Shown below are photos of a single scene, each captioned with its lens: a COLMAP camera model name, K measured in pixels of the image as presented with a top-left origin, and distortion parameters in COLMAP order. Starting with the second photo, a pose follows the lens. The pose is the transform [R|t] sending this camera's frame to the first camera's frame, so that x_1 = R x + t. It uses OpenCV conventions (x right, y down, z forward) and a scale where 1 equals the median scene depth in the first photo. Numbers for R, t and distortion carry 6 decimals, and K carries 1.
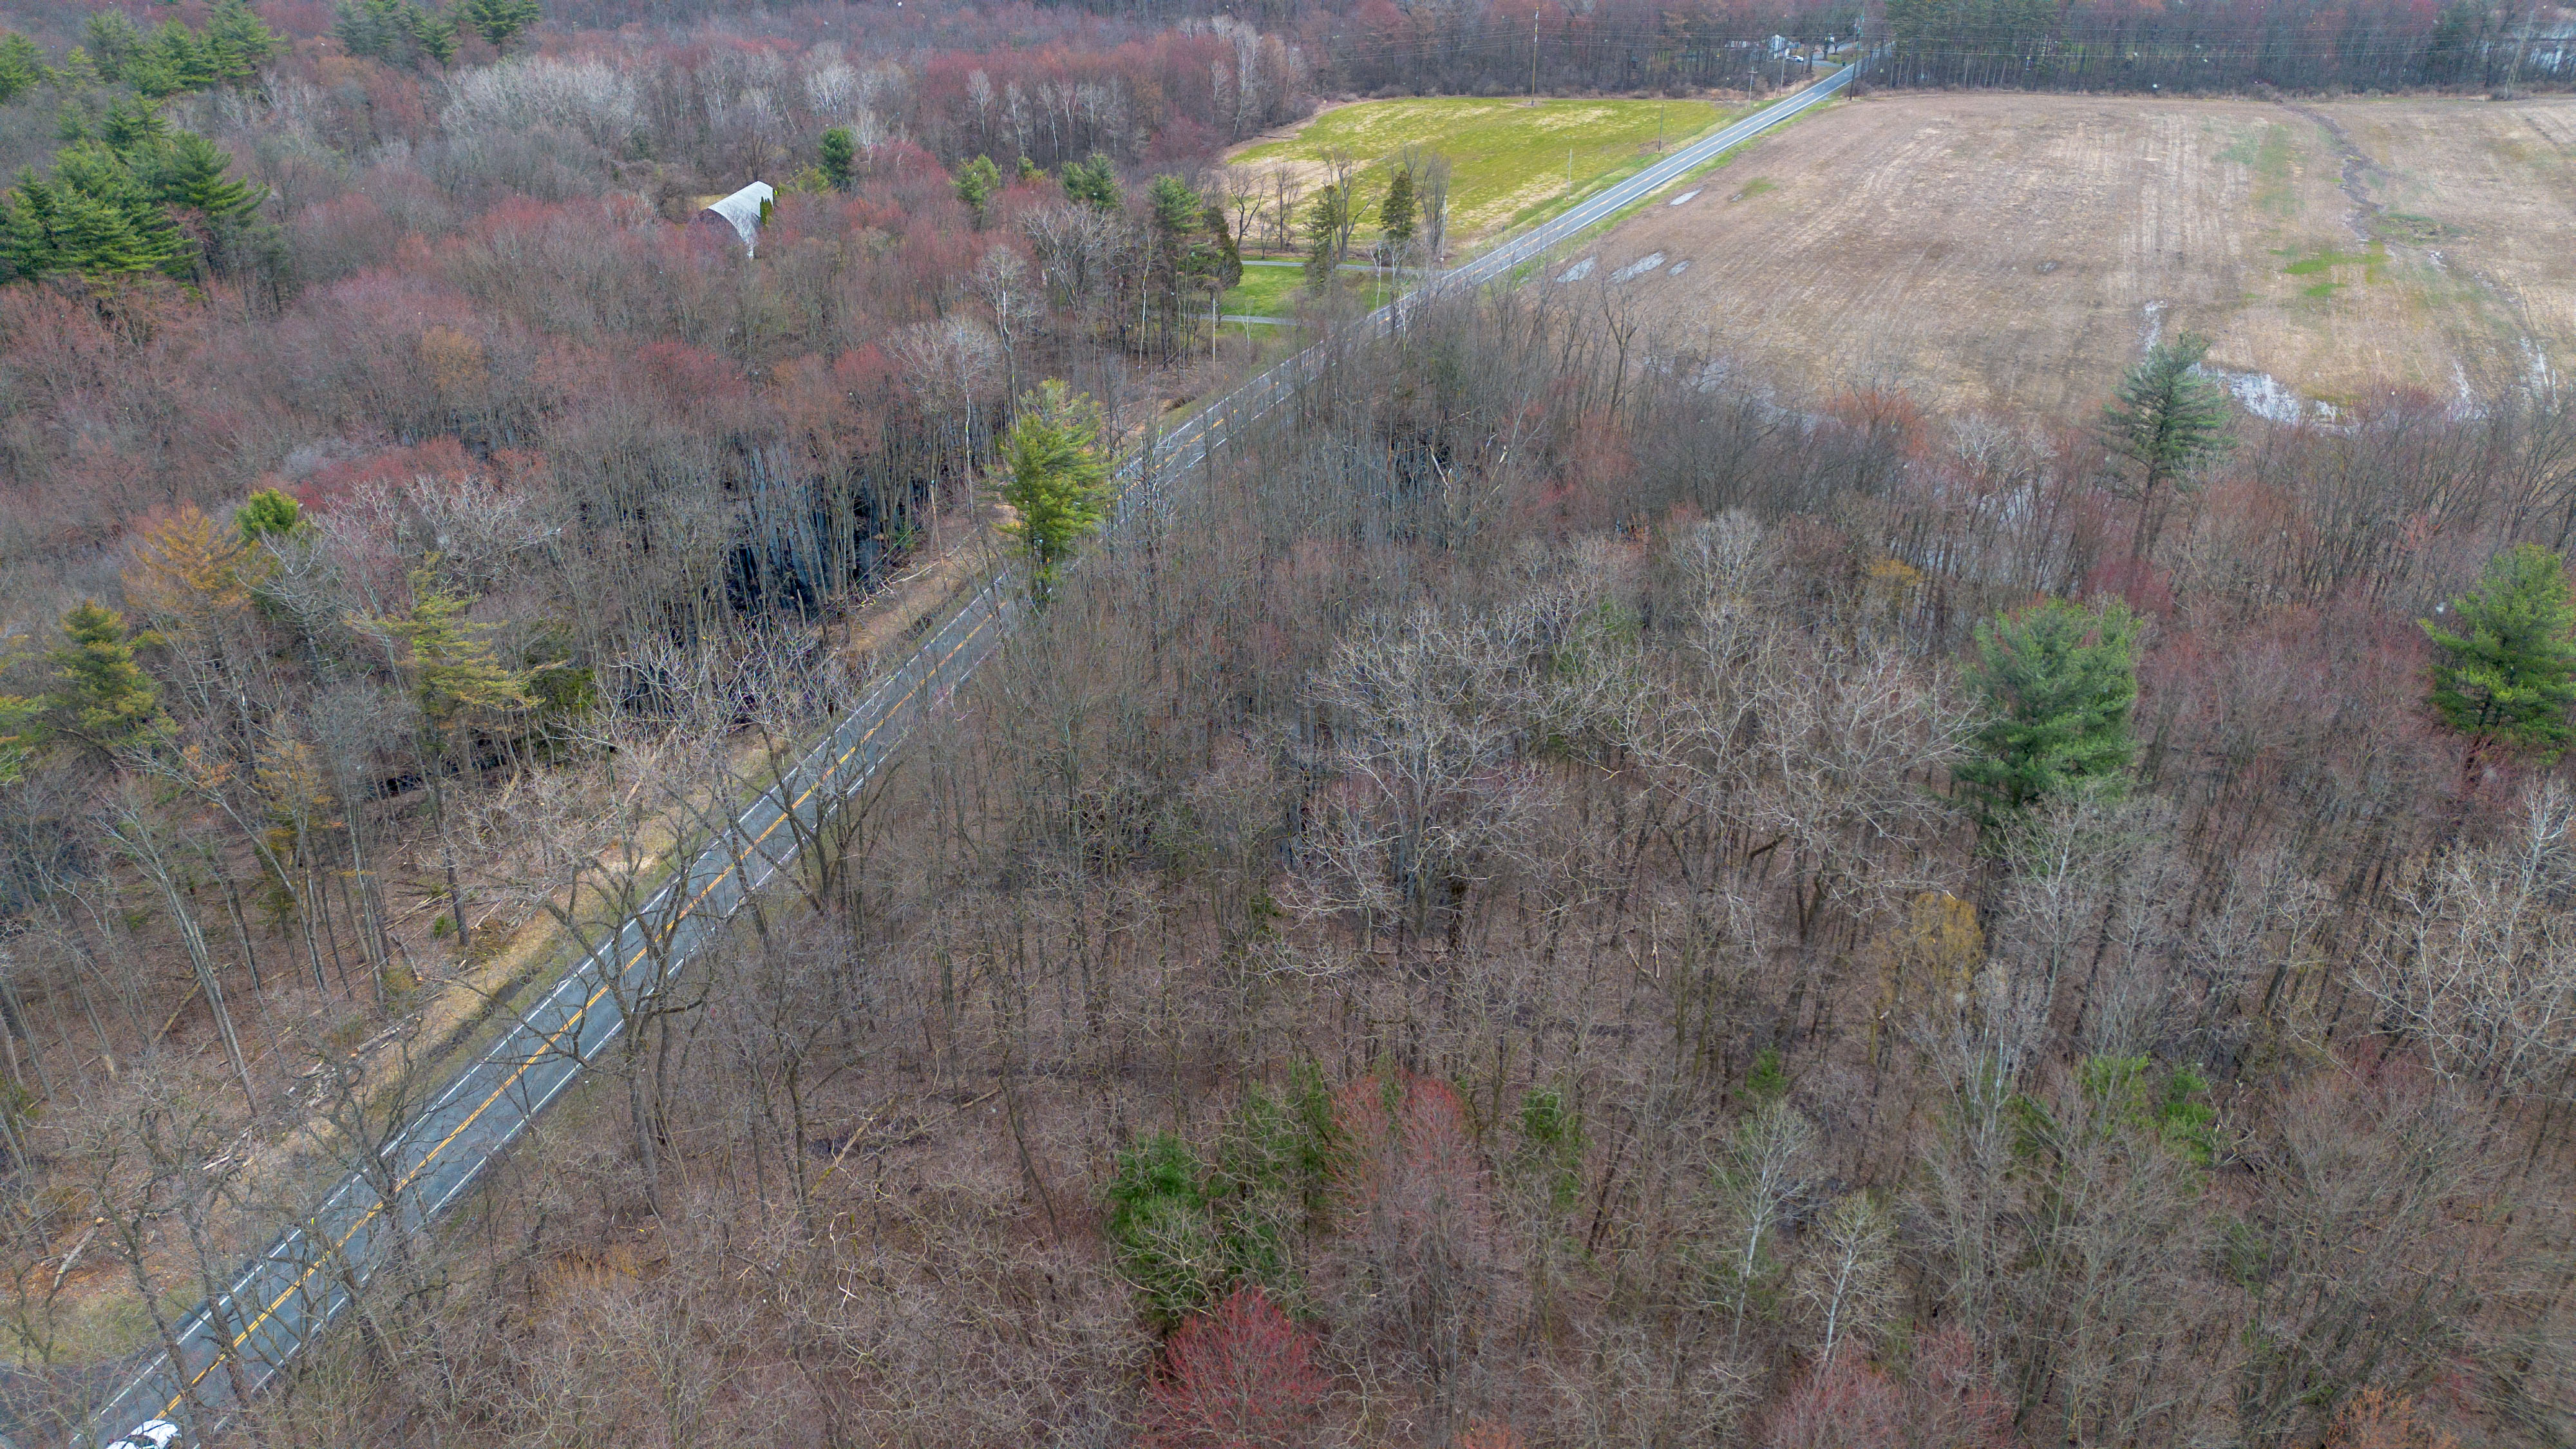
lens RADIAL K [[1686.5, 0, 1292.9], [0, 1686.5, 727.7], [0, 0, 1]] dist [0.016688, -0.032007]
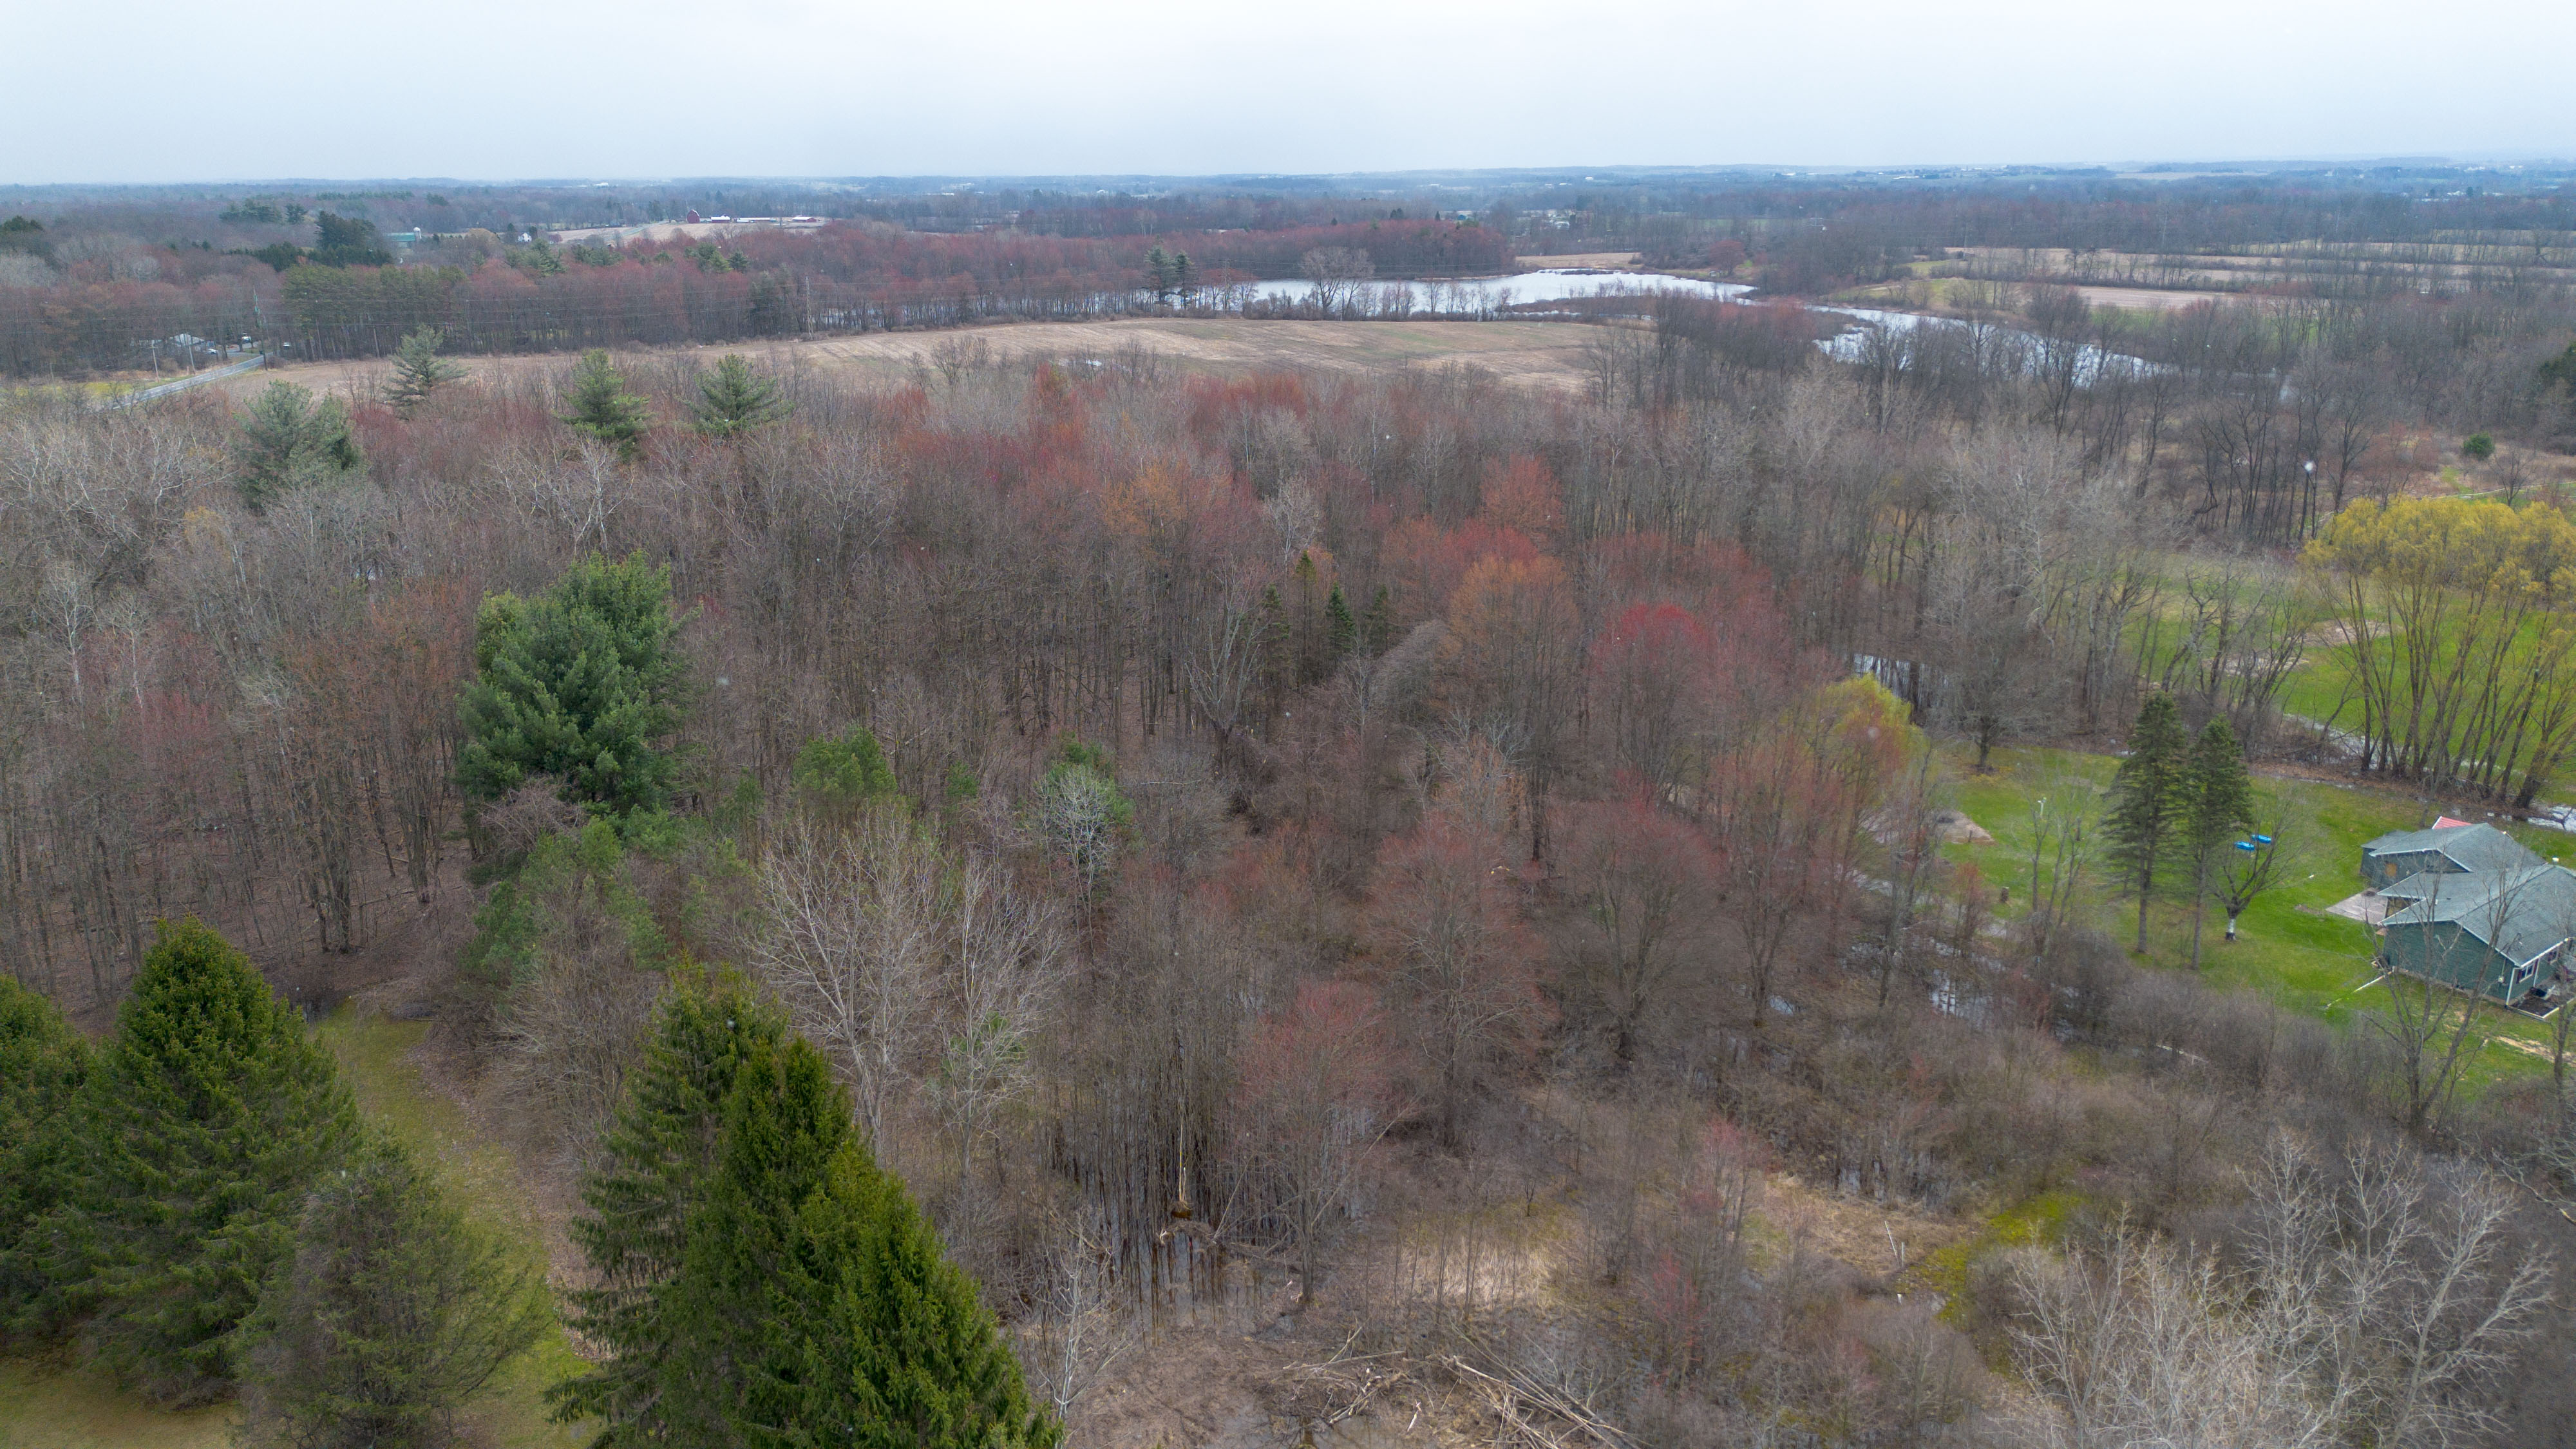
lens RADIAL K [[1686.5, 0, 1264.1], [0, 1686.5, 743.4], [0, 0, 1]] dist [0.016688, -0.032007]
pose [[0.703791, -0.204487, 0.680341, -0.001727], [0.331451, 0.941571, -0.059871, 0.143972], [-0.628346, 0.267636, 0.730446, -0.133596]]
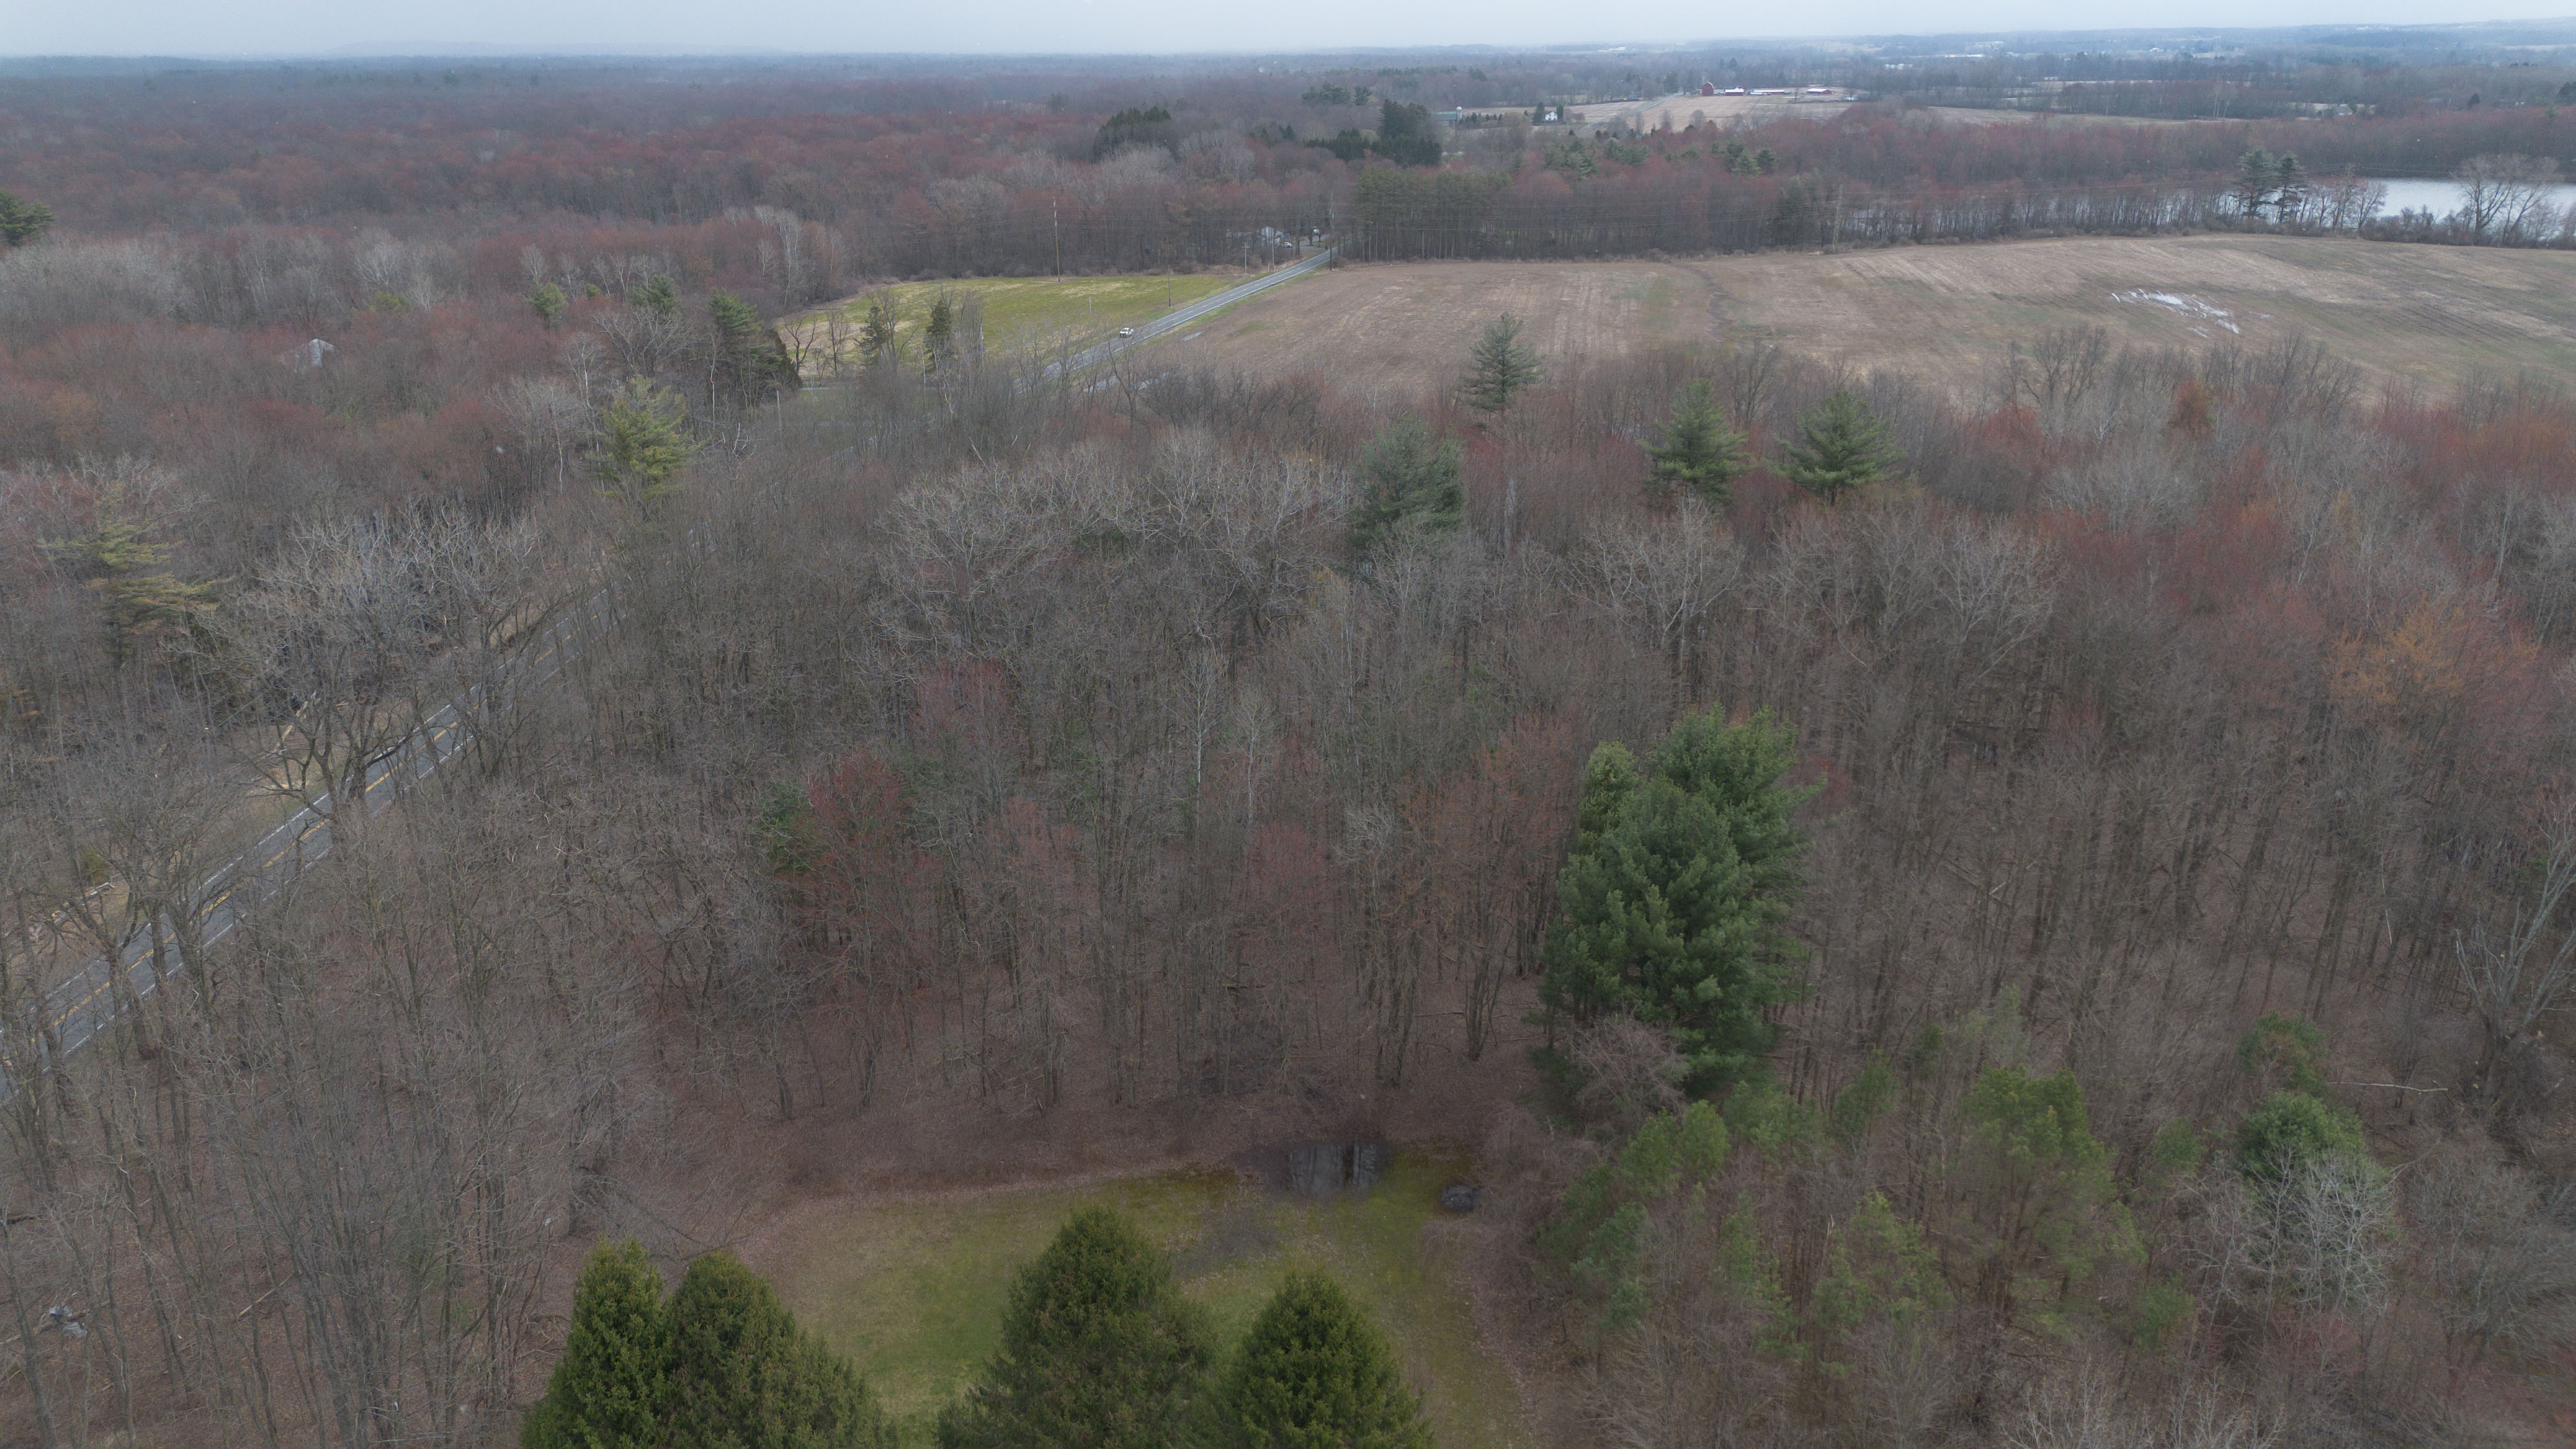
lens RADIAL K [[1686.5, 0, 1289.2], [0, 1686.5, 721.2], [0, 0, 1]] dist [0.016688, -0.032007]
pose [[0.968068, -0.087366, 0.234972, 0.000902], [0.118052, 0.985748, -0.119849, 0.083942], [-0.221153, 0.143761, 0.964585, -0.086284]]
